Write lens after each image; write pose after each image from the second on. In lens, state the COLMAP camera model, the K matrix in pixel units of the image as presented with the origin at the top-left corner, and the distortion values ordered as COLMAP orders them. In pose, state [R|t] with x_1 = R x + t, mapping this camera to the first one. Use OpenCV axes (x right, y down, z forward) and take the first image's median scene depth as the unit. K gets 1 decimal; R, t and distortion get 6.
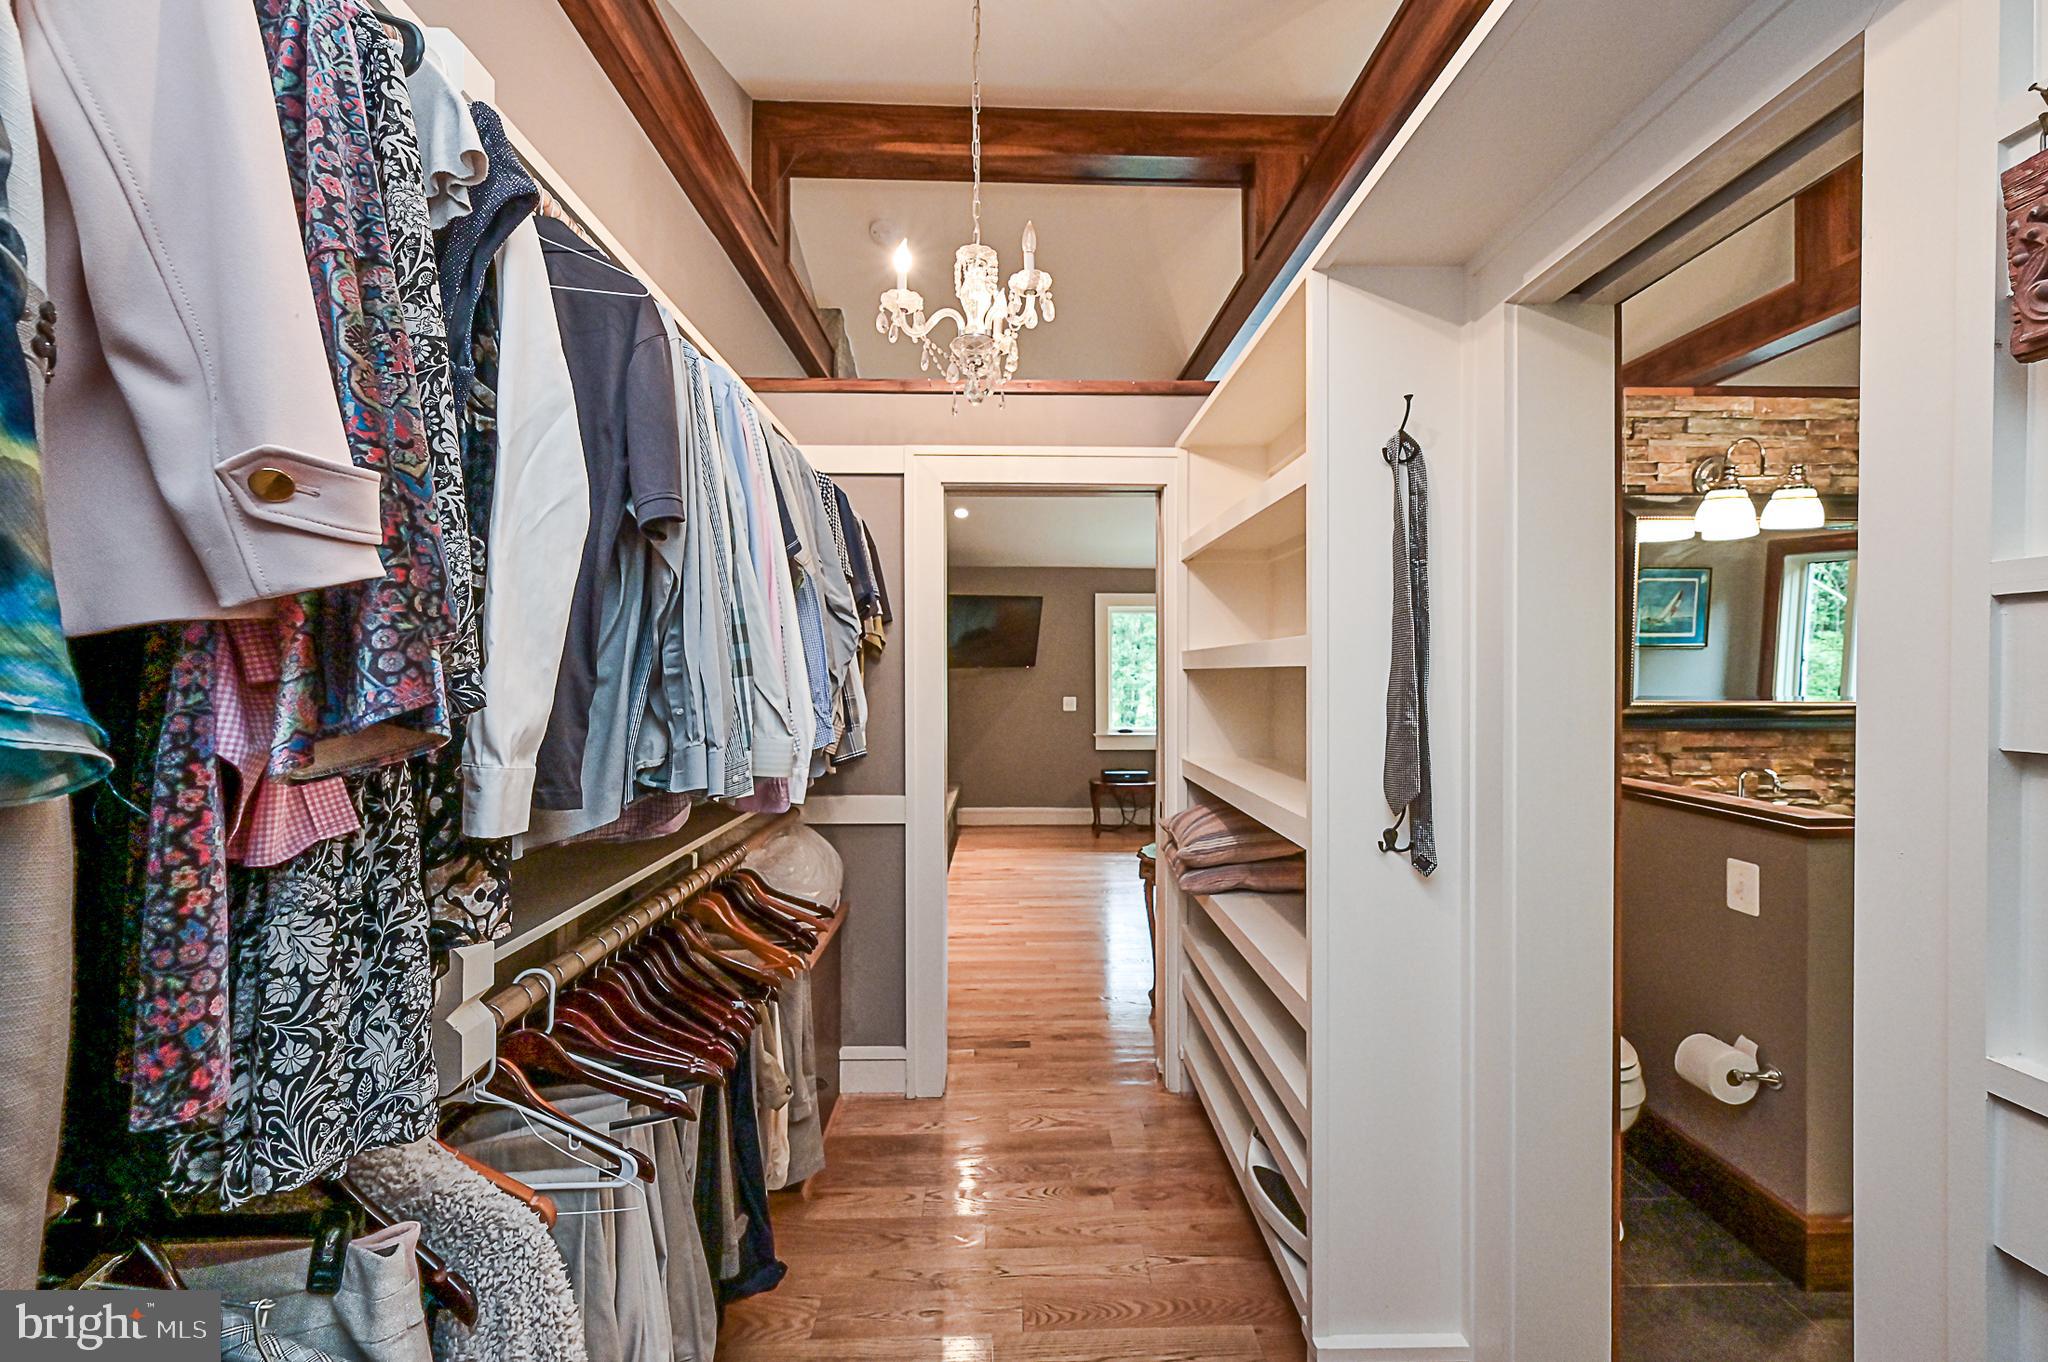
lens RADIAL K [[836.7, 0, 1032.3], [0, 836.7, 689.0], [0, 0, 1]] dist [-0.003174, 0.000193]
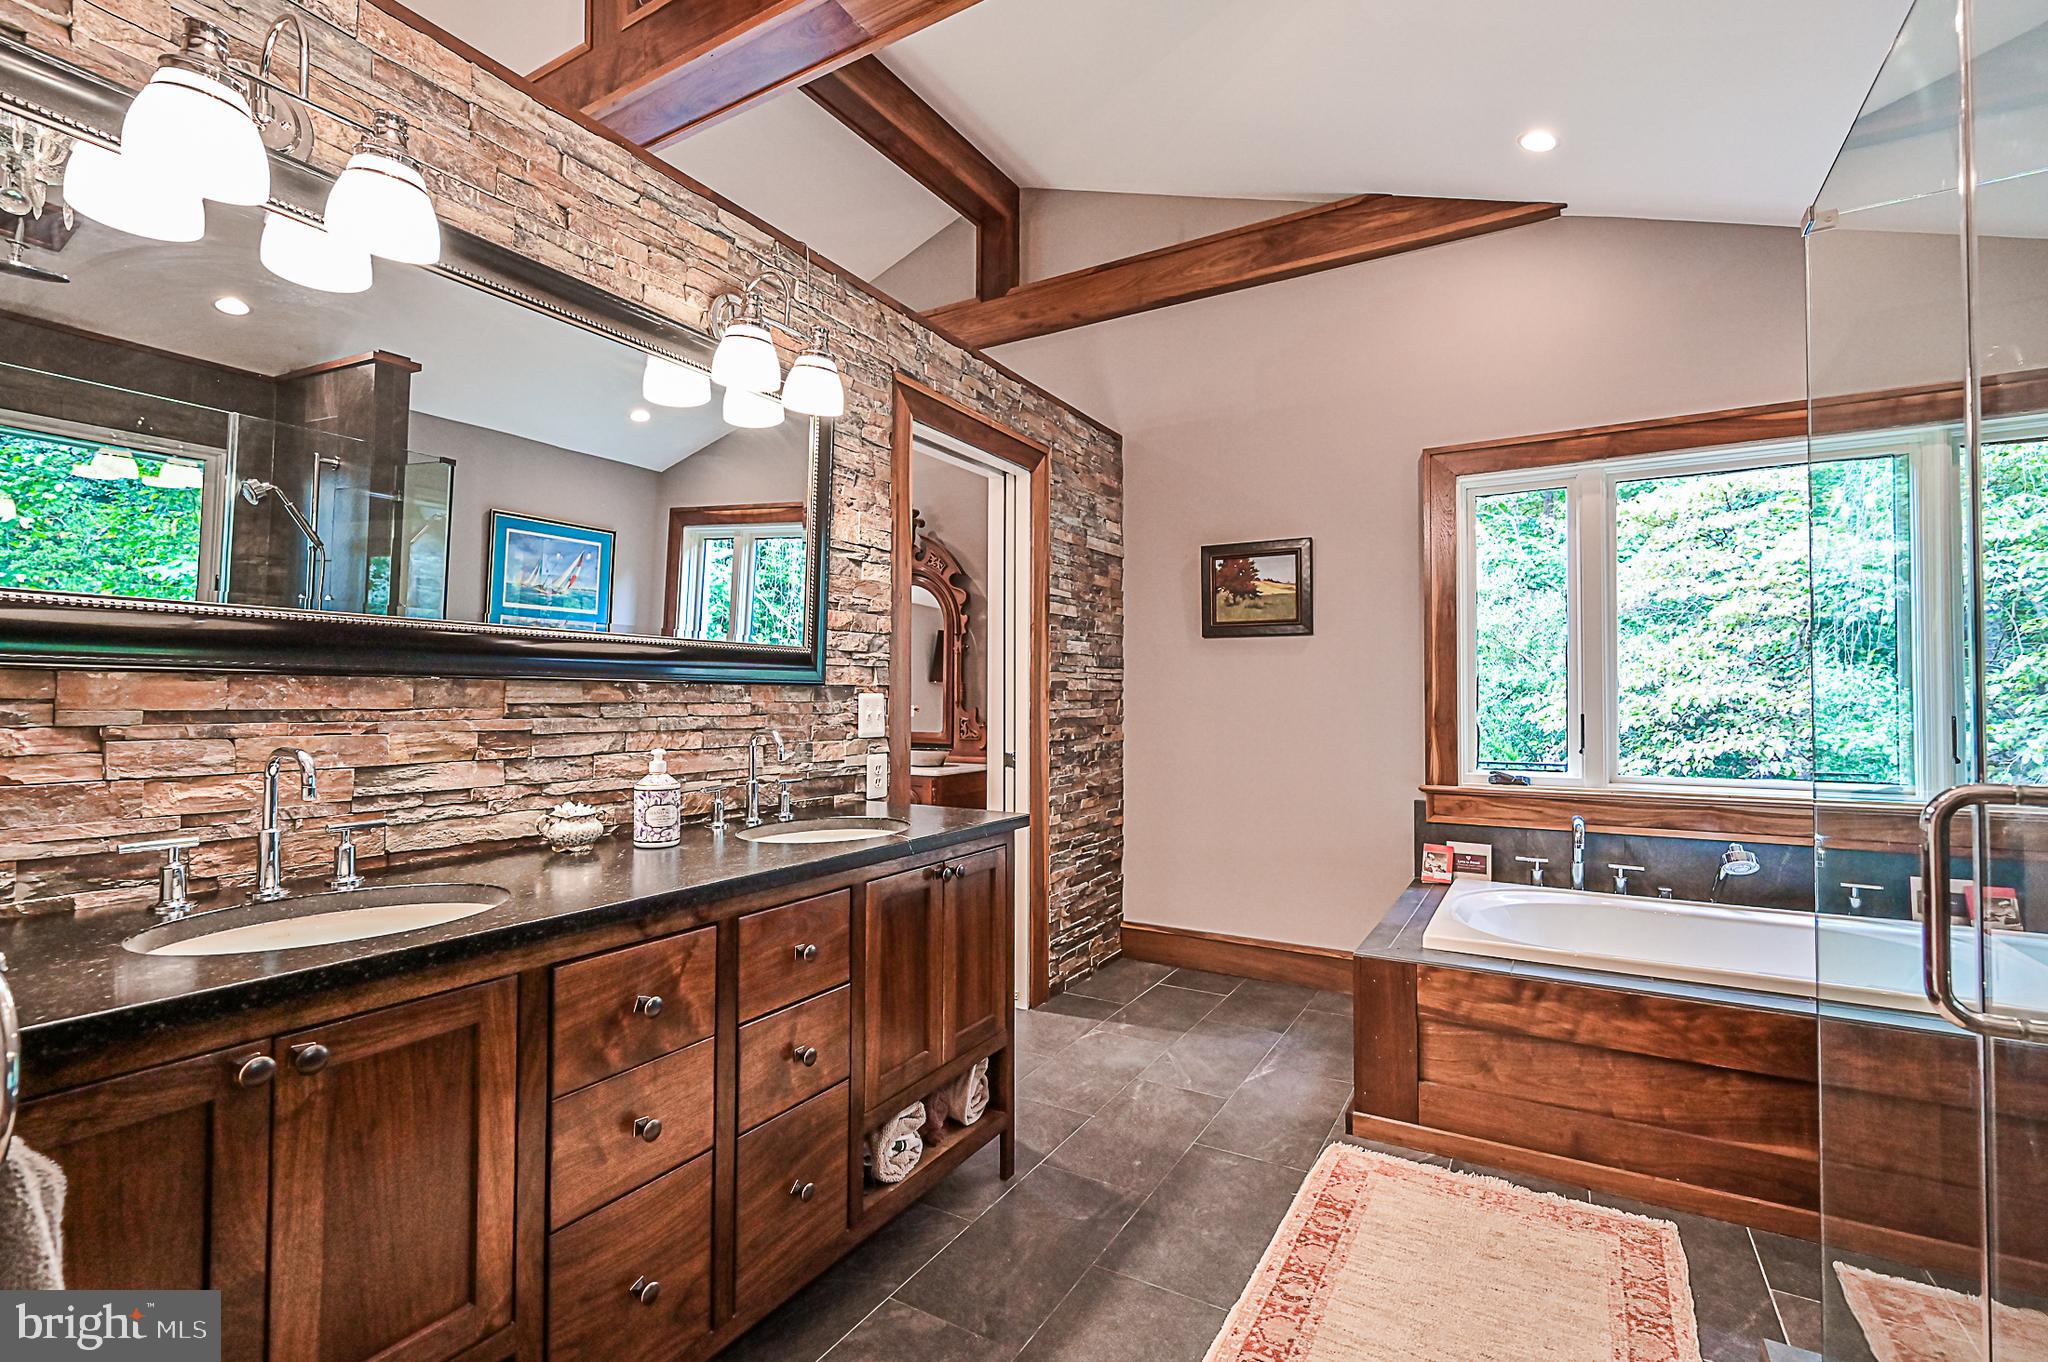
lens RADIAL K [[909.8, 0, 1021.8], [0, 909.8, 673.4], [0, 0, 1]] dist [0.002345, -0.000226]
pose [[0.530068, 0.024827, 0.847592, 0.624621], [0.002855, 0.999513, -0.031062, 0.066148], [-0.847951, 0.018885, 0.529739, 0.390472]]
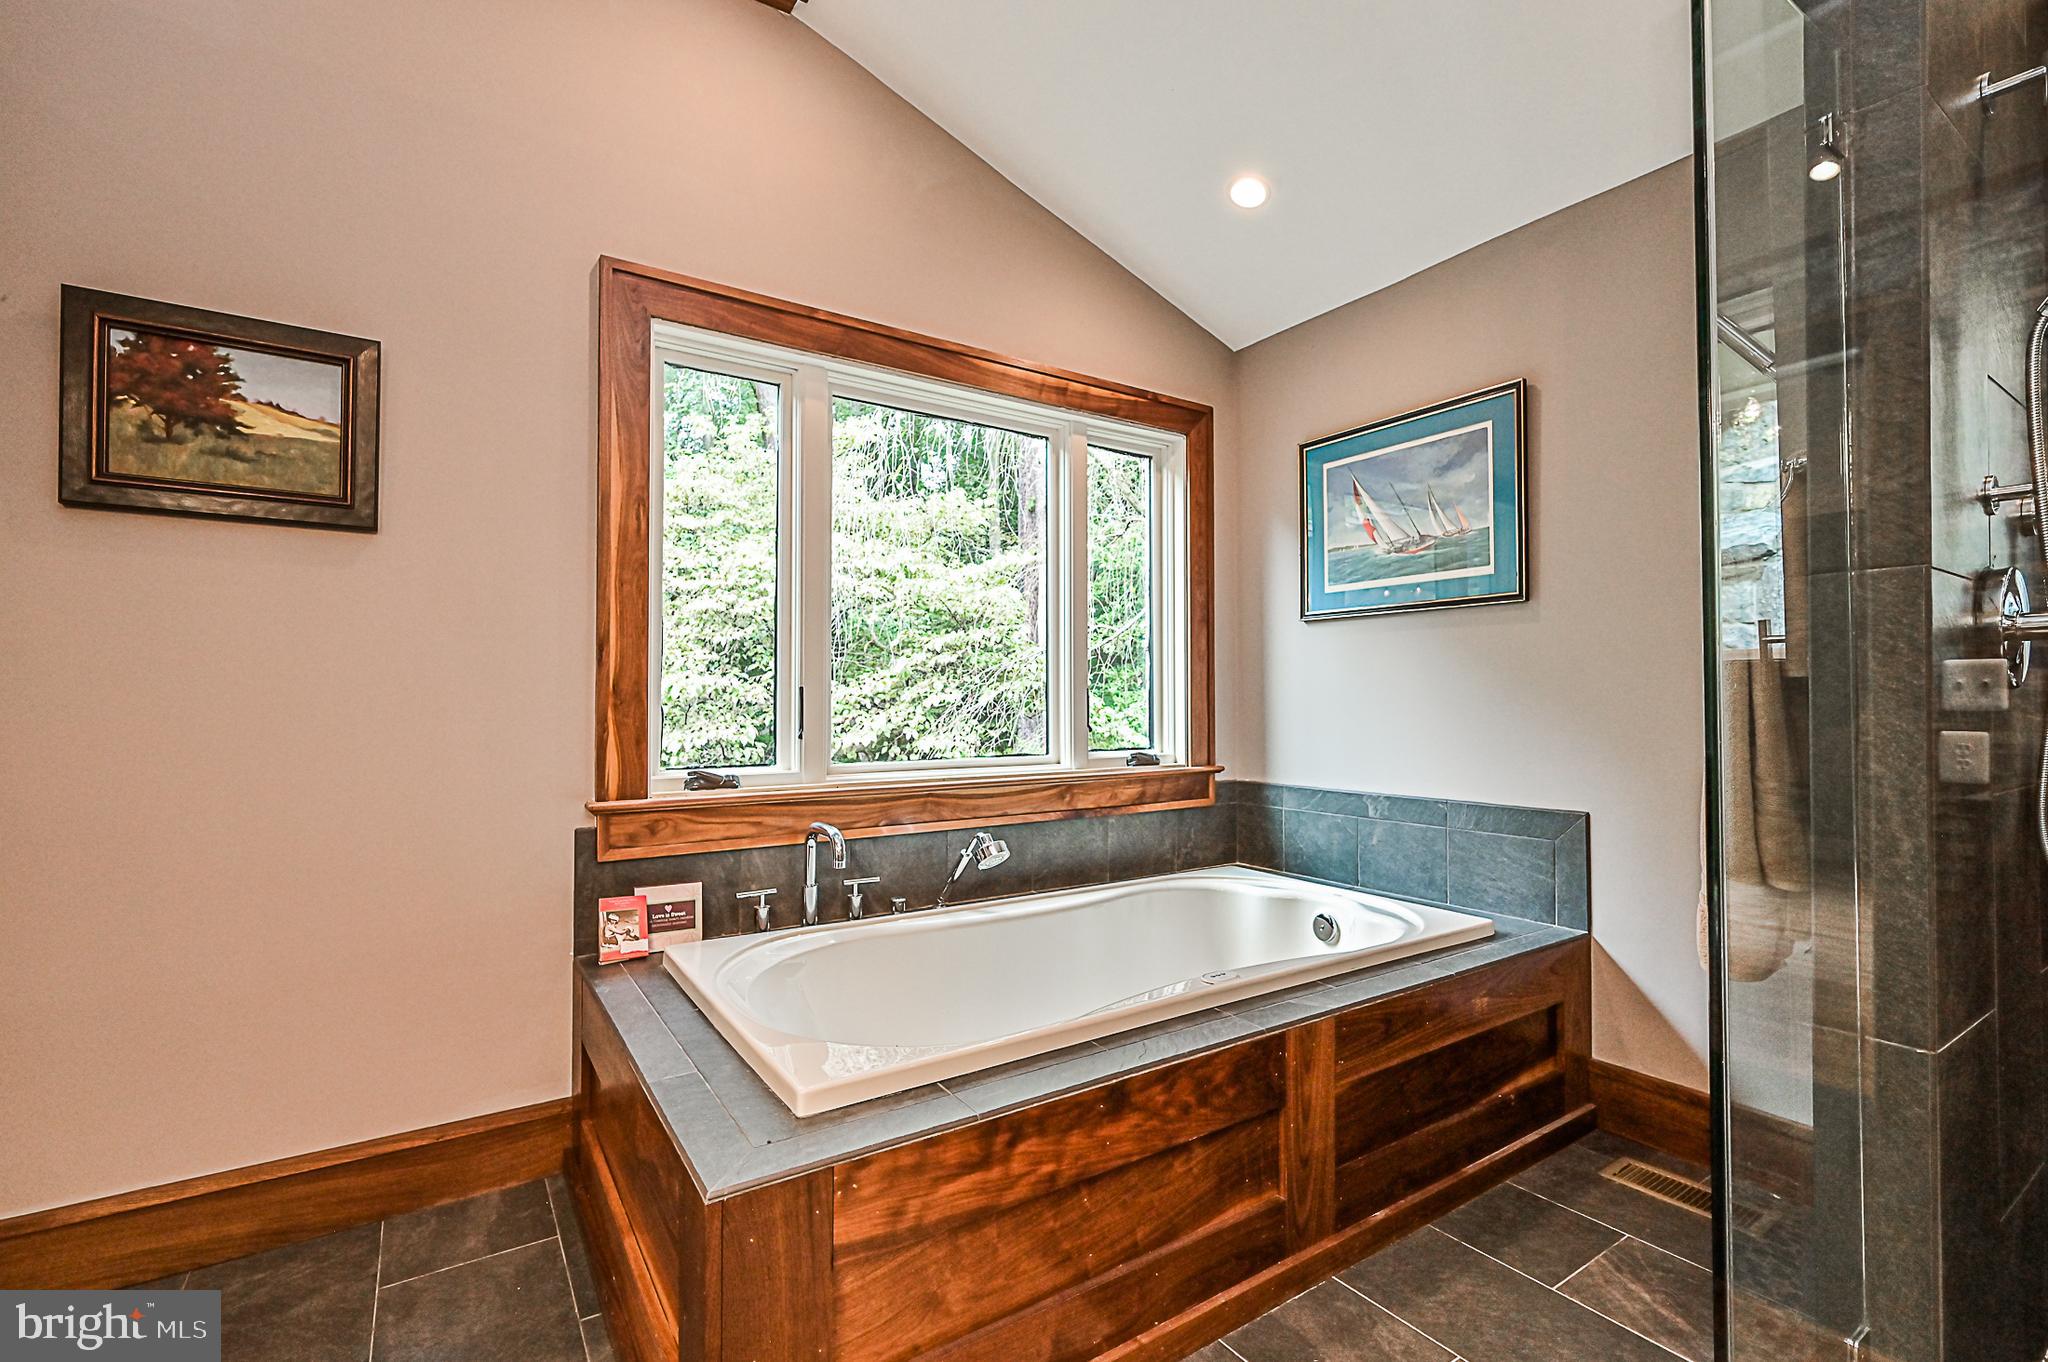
lens RADIAL K [[909.8, 0, 1042.1], [0, 909.8, 683.5], [0, 0, 1]] dist [0.002345, -0.000226]
pose [[-0.530696, 0.016822, 0.847395, 1.125764], [0.004281, 0.999843, -0.017166, 0.096835], [-0.847551, -0.005482, -0.530685, 0.669536]]
